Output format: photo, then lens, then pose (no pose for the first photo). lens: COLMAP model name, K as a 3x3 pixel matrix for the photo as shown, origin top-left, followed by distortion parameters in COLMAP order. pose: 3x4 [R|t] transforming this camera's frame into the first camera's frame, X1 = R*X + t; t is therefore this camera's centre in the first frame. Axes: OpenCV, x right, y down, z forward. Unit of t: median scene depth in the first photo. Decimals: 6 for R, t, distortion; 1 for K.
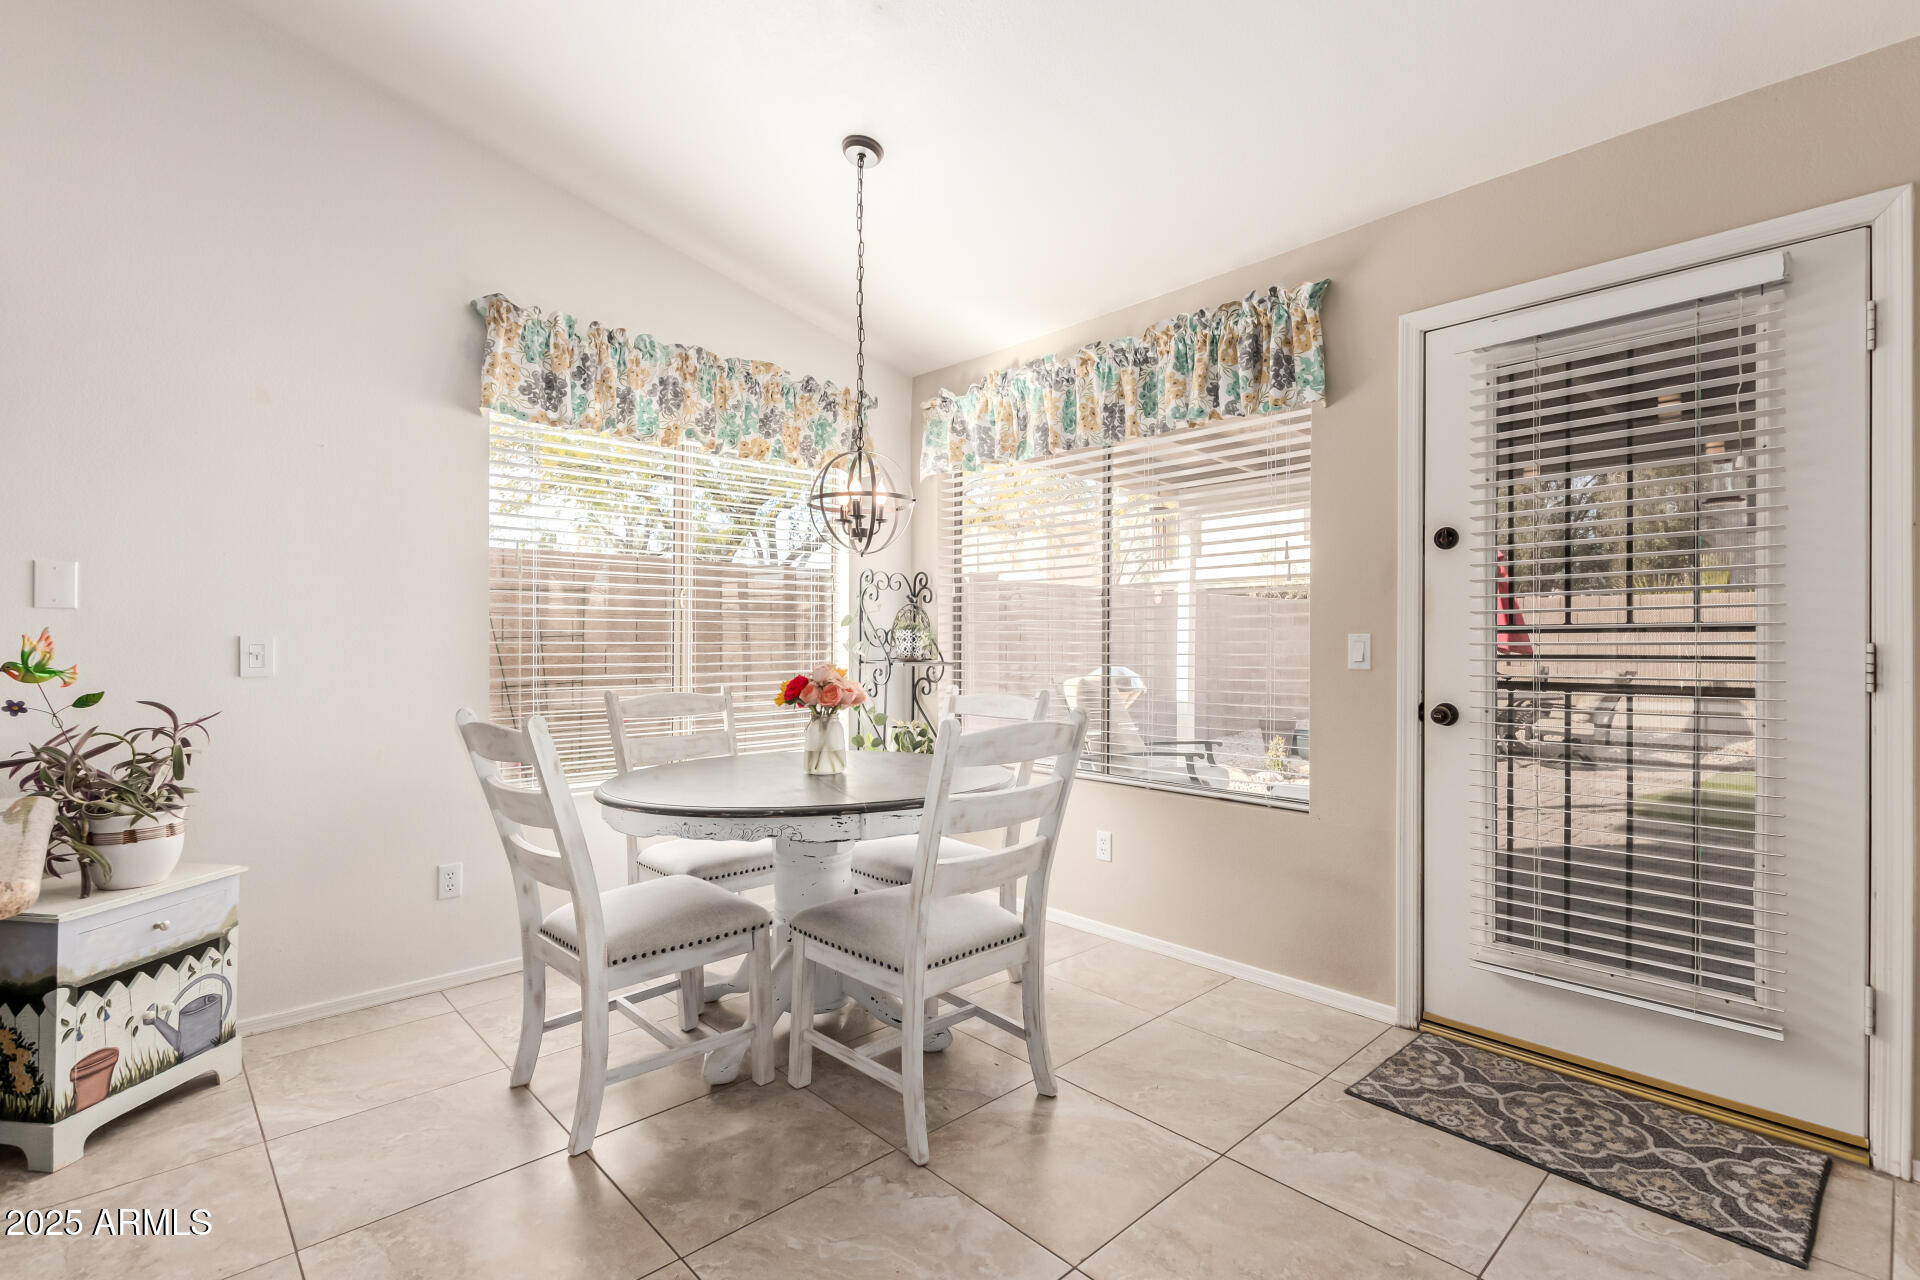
lens RADIAL K [[877.3, 0, 968.3], [0, 877.3, 636.0], [0, 0, 1]] dist [0.001733, -0.001780]
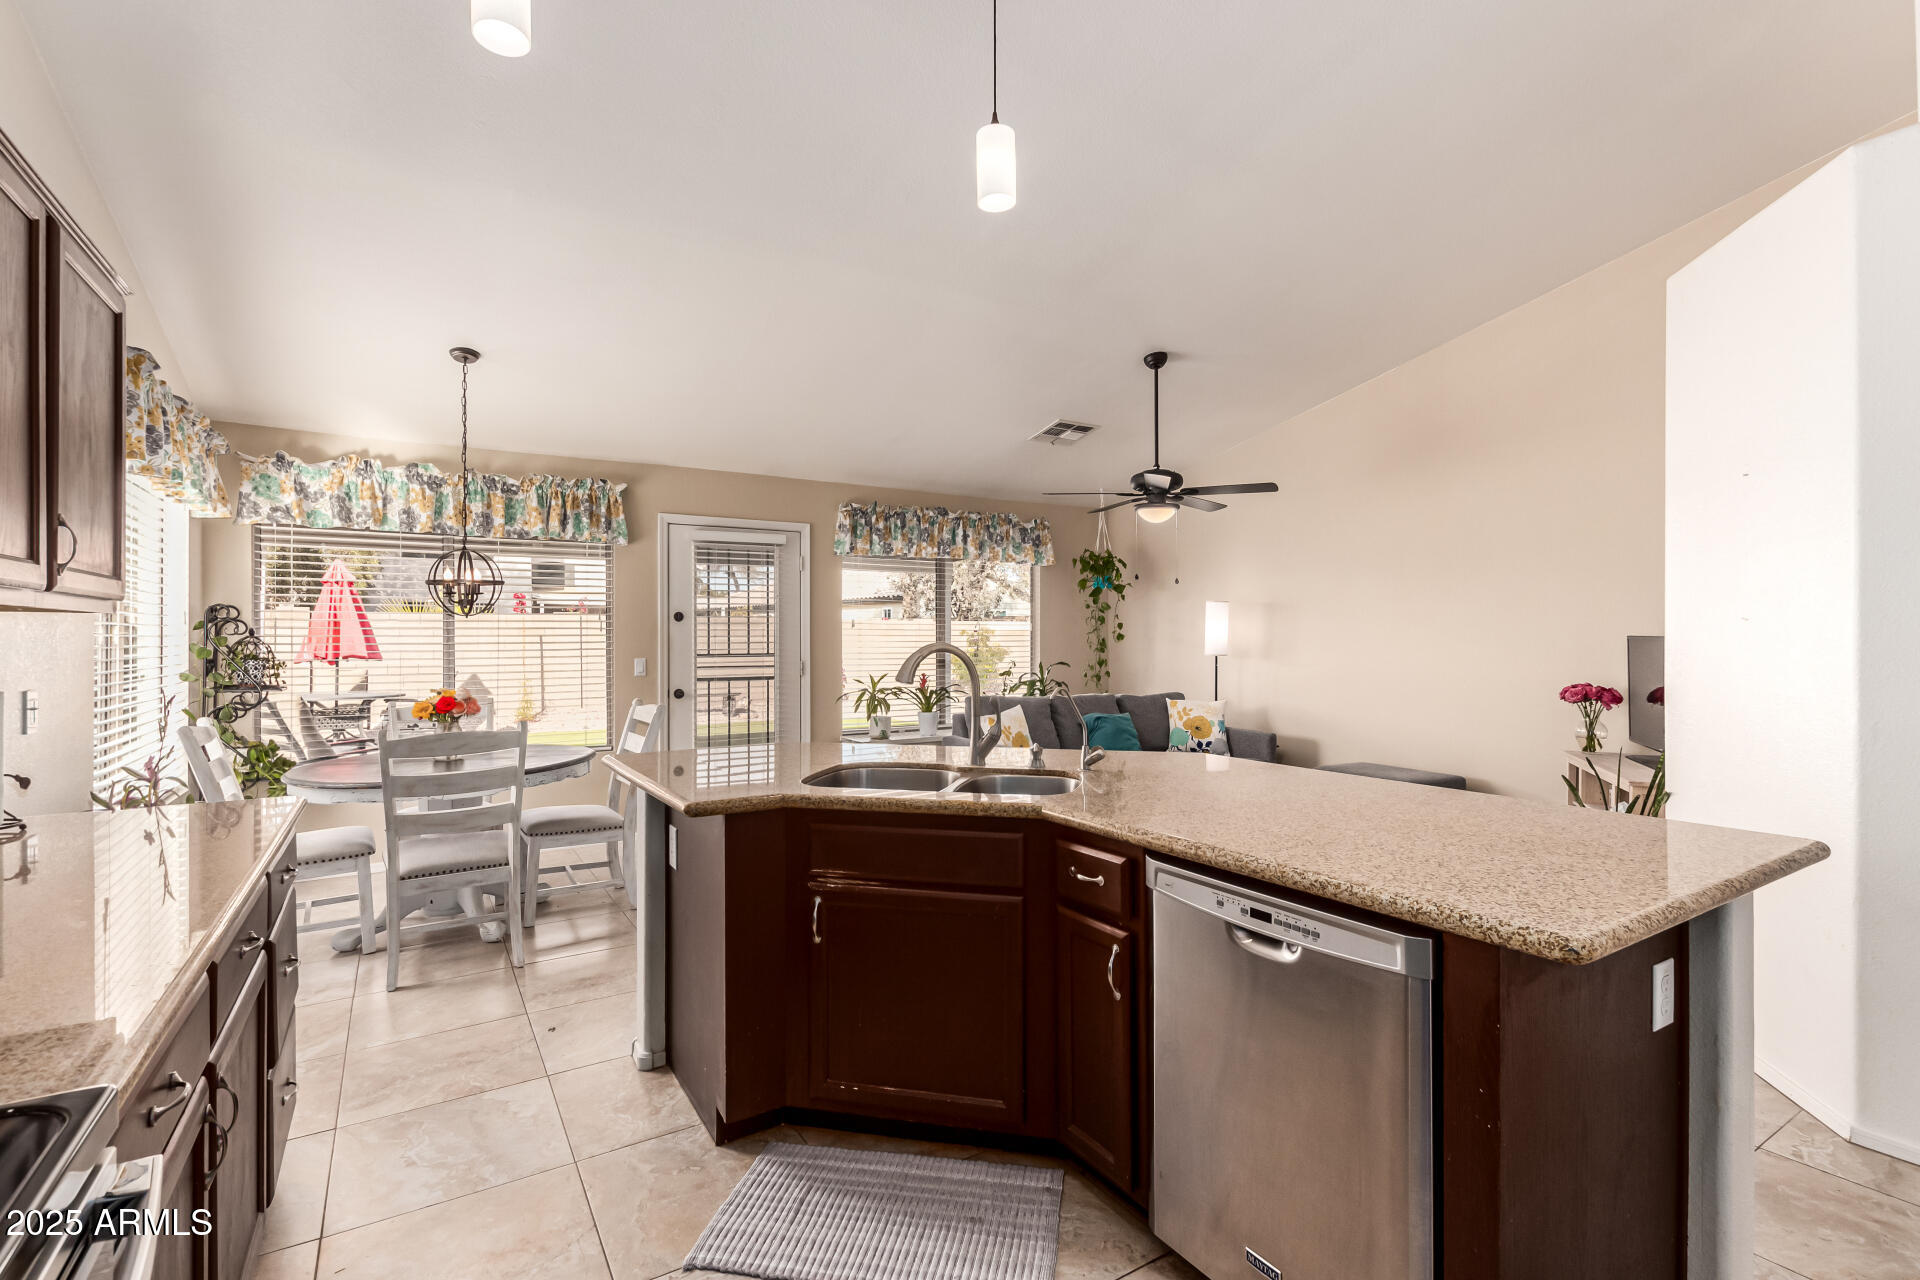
lens RADIAL K [[877.3, 0, 964.6], [0, 877.3, 638.6], [0, 0, 1]] dist [0.001733, -0.001780]
pose [[0.202777, -0.001968, 0.979223, -1.296306], [-0.006591, 0.999973, 0.003374, -0.056341], [-0.979203, -0.007138, 0.202759, -0.163351]]
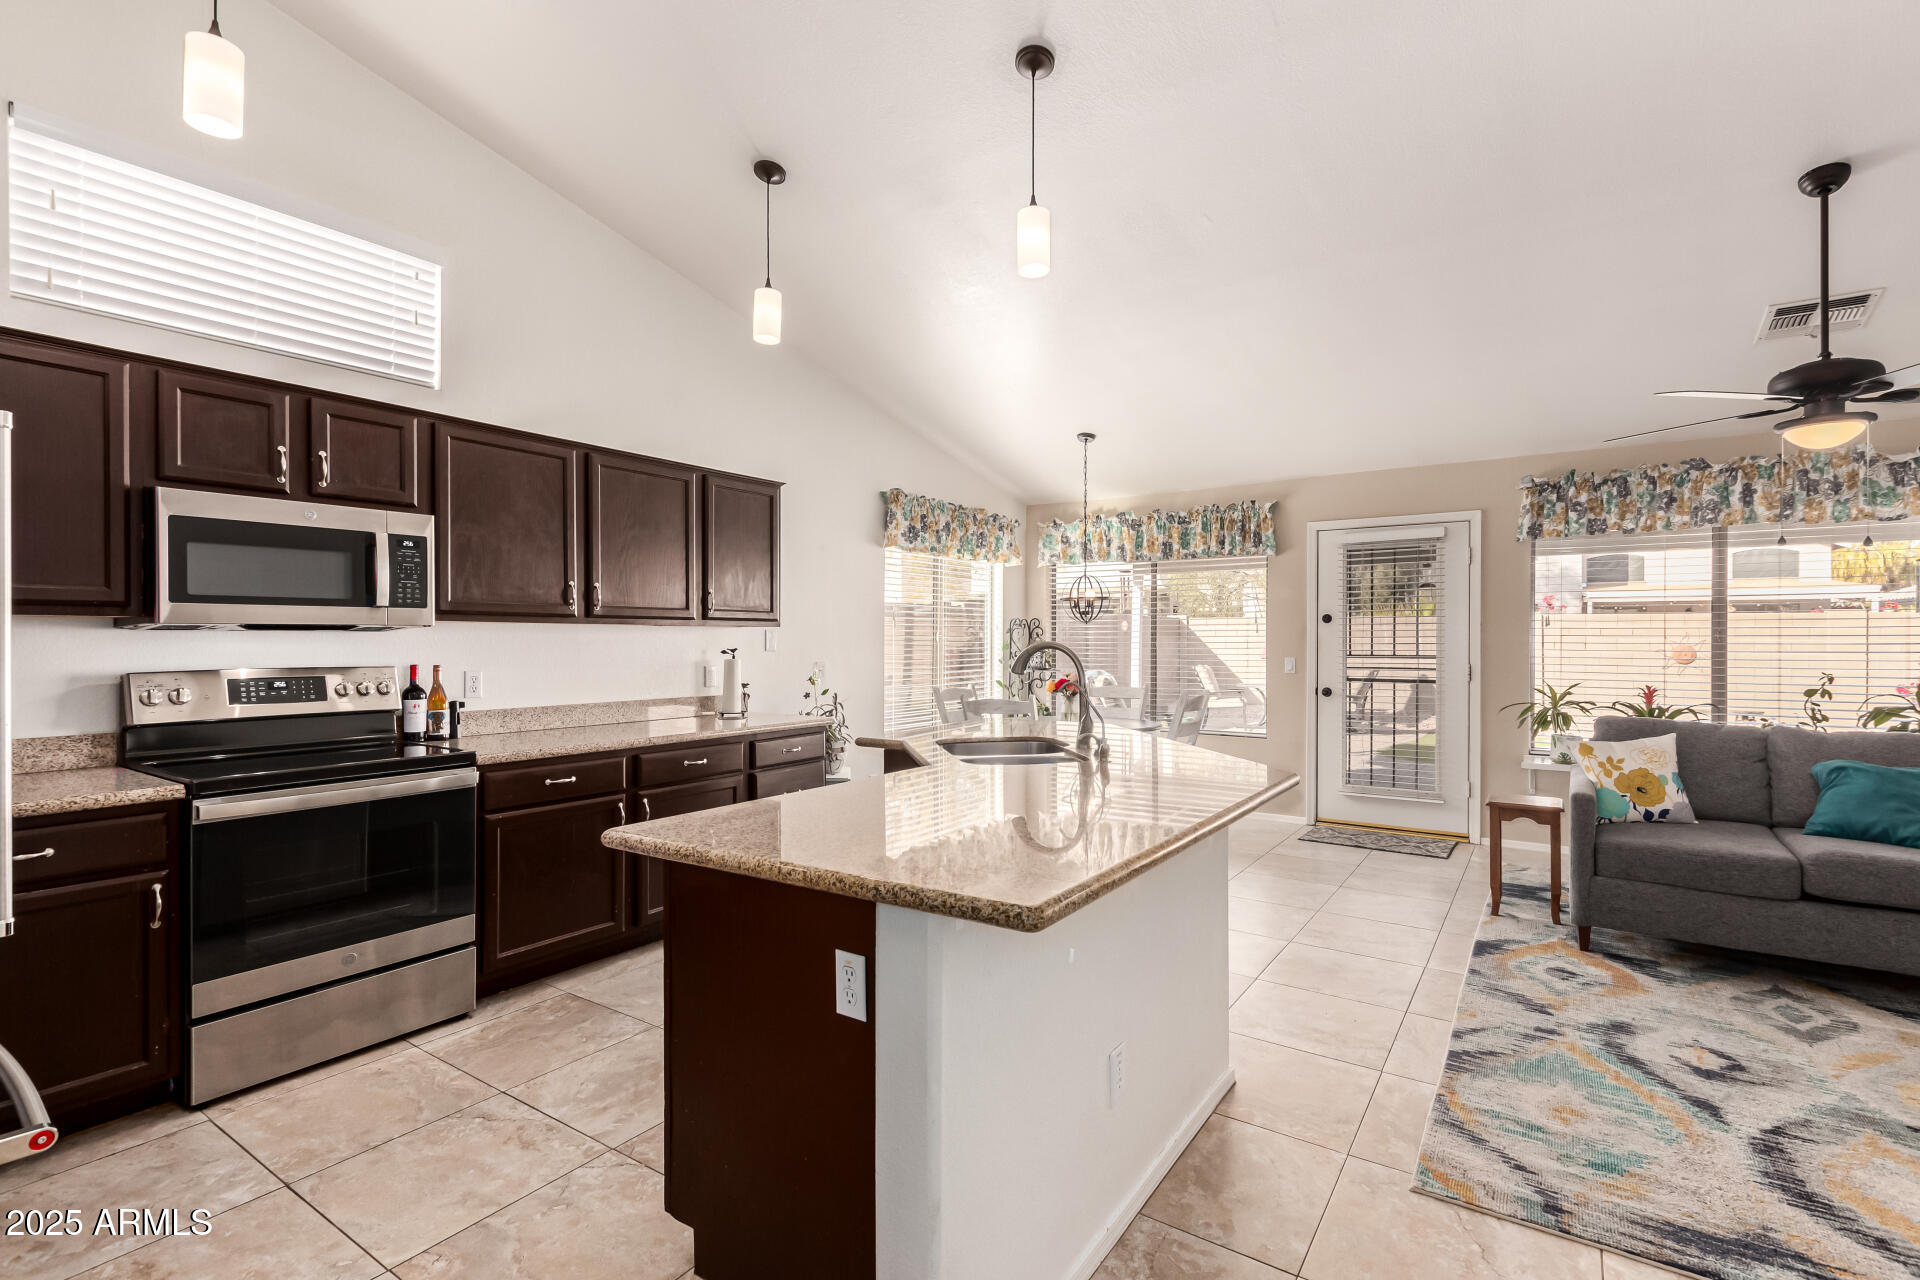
lens RADIAL K [[877.3, 0, 967.4], [0, 877.3, 635.9], [0, 0, 1]] dist [0.001733, -0.001780]
pose [[0.976088, 0.000506, 0.217375, -0.784236], [-0.001264, 0.999994, 0.003350, -0.059541], [-0.217372, -0.003544, 0.976082, -0.944473]]
